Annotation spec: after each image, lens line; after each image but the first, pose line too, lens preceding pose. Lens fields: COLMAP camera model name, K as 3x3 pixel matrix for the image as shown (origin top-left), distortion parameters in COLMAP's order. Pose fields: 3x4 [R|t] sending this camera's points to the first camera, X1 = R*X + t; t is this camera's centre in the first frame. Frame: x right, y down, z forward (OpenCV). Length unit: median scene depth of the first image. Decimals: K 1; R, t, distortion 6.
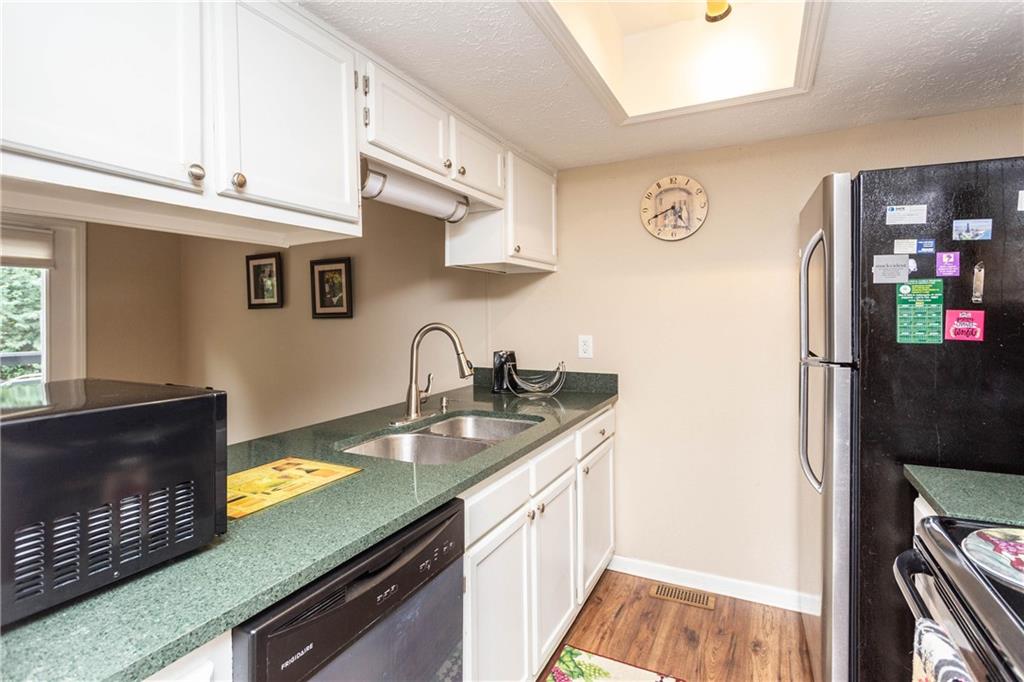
lens RADIAL K [[515.1, 0, 513.7], [0, 515.1, 317.0], [0, 0, 1]] dist [0.002552, 0.000119]
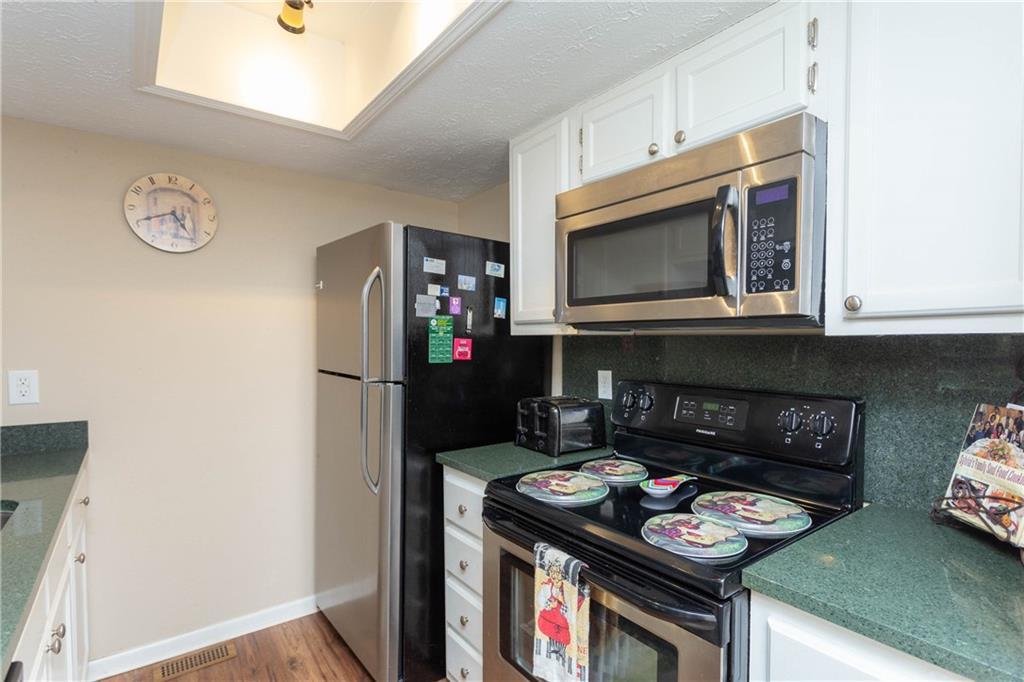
lens RADIAL K [[502.0, 0, 514.0], [0, 502.0, 360.6], [0, 0, 1]] dist [-0.000797, 0.000141]
pose [[0.448220, -0.026567, 0.893528, -0.284273], [0.000383, 0.999564, 0.029527, 0.005897], [-0.893923, -0.012892, 0.448035, 0.221928]]
